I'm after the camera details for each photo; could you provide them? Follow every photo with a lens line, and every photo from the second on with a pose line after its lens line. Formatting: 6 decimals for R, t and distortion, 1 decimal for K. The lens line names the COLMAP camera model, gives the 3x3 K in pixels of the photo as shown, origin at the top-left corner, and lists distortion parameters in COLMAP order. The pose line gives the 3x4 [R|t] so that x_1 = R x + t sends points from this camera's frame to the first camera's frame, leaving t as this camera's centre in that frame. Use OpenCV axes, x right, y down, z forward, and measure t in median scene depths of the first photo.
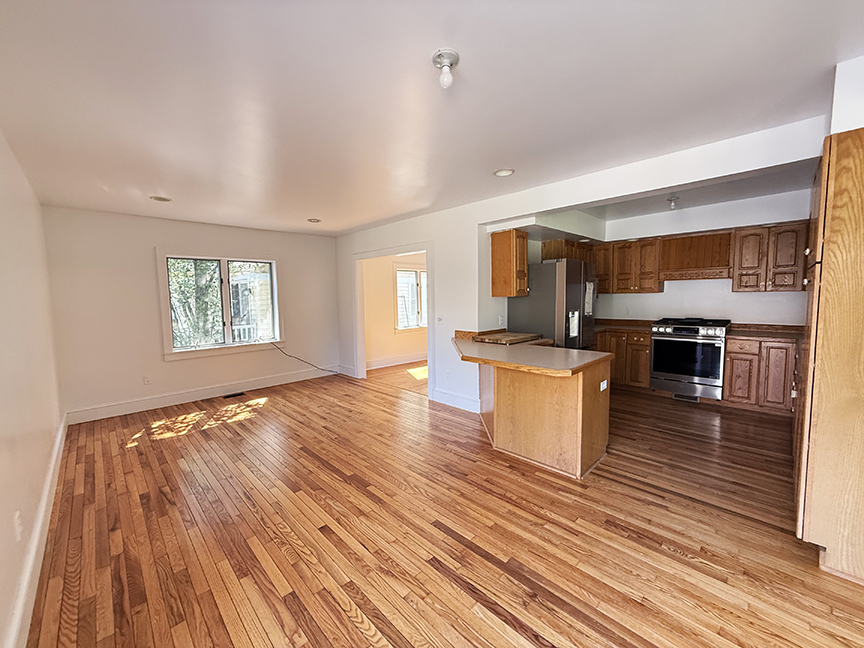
lens RADIAL K [[345.2, 0, 428.7], [0, 345.2, 324.6], [0, 0, 1]] dist [0.000505, -0.000242]
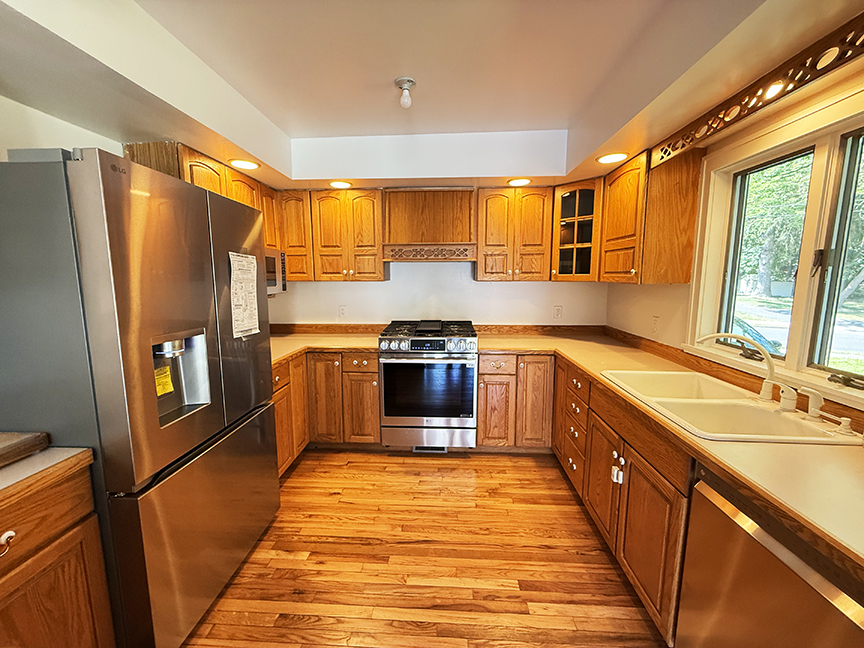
lens RADIAL K [[345.2, 0, 428.7], [0, 345.2, 324.6], [0, 0, 1]] dist [0.000505, -0.000242]
pose [[0.737199, -0.075997, 0.671389, 0.378504], [0.046435, 0.997004, 0.061869, -0.059213], [-0.674079, -0.014434, 0.738518, 0.607442]]
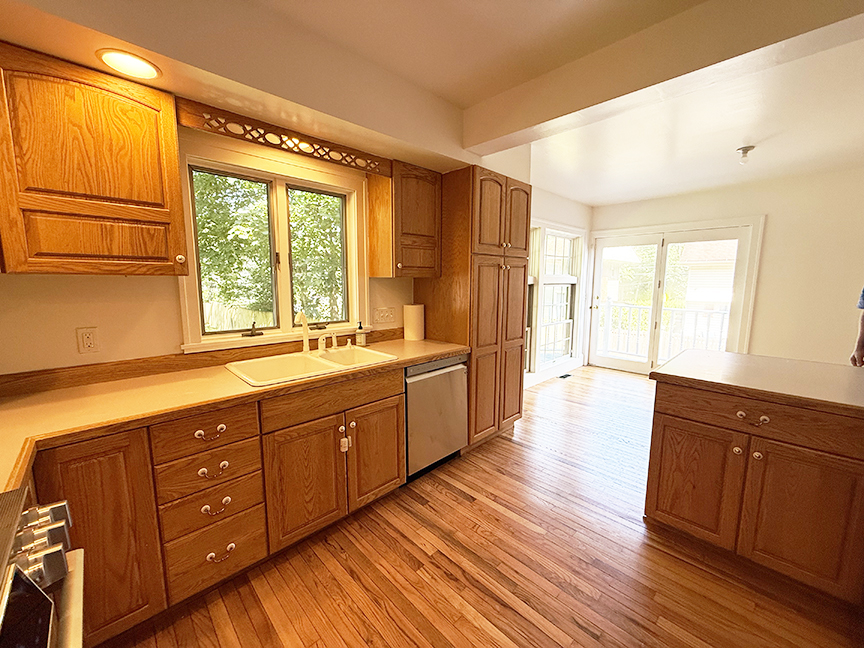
lens RADIAL K [[345.2, 0, 428.7], [0, 345.2, 324.6], [0, 0, 1]] dist [0.000505, -0.000242]
pose [[-0.999875, 0.014986, 0.005102, 0.671687], [0.015735, 0.976185, 0.216370, -0.096970], [-0.001738, 0.216423, -0.976298, 1.141454]]
